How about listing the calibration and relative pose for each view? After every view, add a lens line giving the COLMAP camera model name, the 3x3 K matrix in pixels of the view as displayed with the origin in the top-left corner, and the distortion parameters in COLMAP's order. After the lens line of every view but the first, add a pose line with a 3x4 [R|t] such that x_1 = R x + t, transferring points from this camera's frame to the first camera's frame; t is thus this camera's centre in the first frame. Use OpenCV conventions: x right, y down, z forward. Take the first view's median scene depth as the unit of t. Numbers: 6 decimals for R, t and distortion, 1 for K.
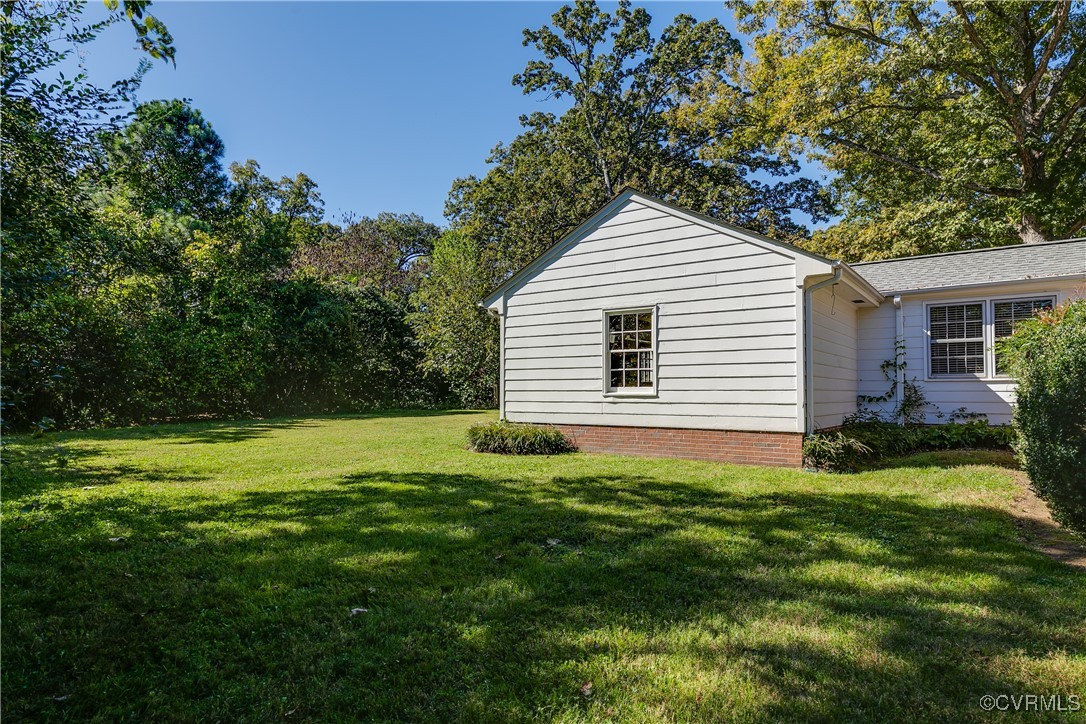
lens RADIAL K [[644.1, 0, 542.5], [0, 644.1, 370.8], [0, 0, 1]] dist [0.002481, 0.000065]
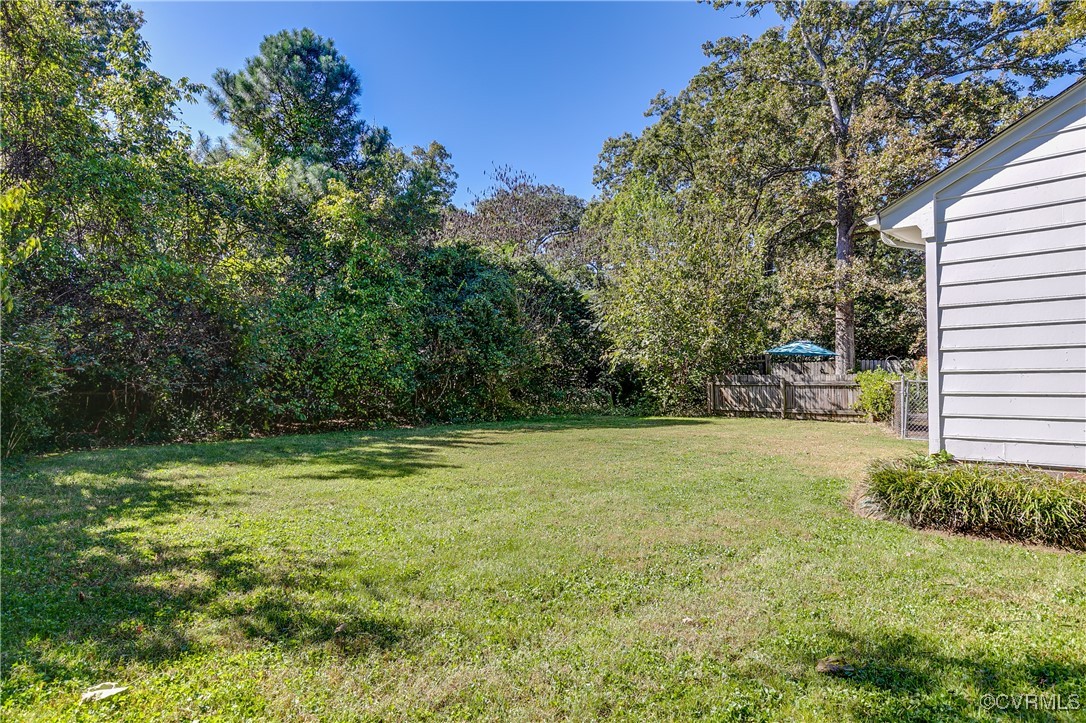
lens RADIAL K [[694.0, 0, 543.0], [0, 694.0, 361.5], [0, 0, 1]] dist [-0.001991, 0.001696]
pose [[0.983651, -0.002824, -0.180062, -0.130871], [0.001267, 0.999961, -0.008761, 0.005147], [0.180080, 0.008390, 0.983616, 0.219852]]
